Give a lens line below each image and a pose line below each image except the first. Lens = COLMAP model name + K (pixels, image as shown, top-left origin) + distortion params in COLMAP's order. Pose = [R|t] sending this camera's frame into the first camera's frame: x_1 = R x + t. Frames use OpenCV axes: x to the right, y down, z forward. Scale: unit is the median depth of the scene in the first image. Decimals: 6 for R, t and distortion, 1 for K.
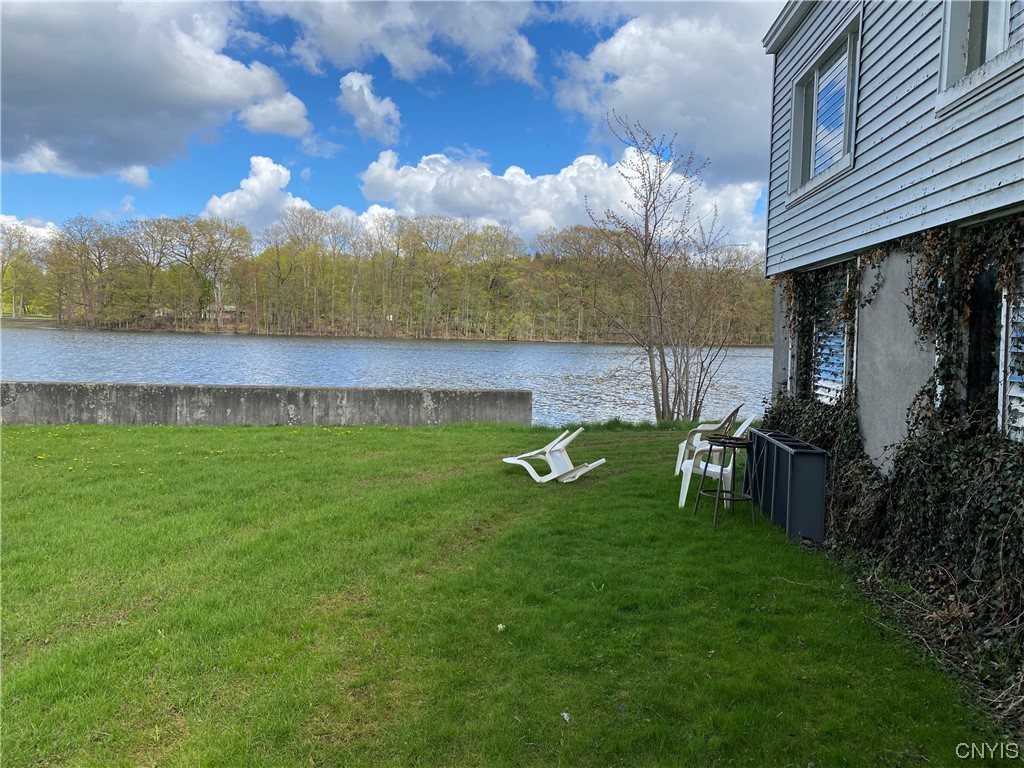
lens RADIAL K [[773.0, 0, 512.0], [0, 773.0, 384.0], [0, 0, 1]] dist [0.041366, -0.060481]
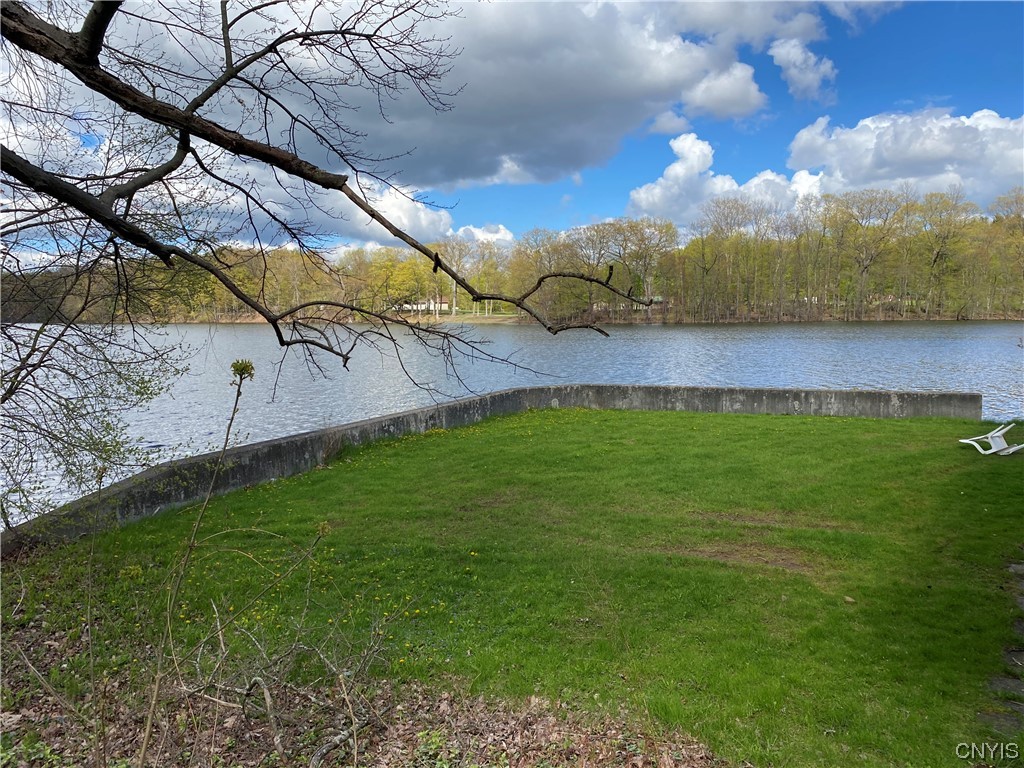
lens RADIAL K [[761.9, 0, 486.6], [0, 761.9, 379.4], [0, 0, 1]] dist [-0.024055, 0.002939]
pose [[0.846204, 0.005791, -0.532828, -0.004079], [0.001754, 0.999905, 0.013654, -0.034584], [0.532857, -0.012489, 0.846113, -0.539686]]
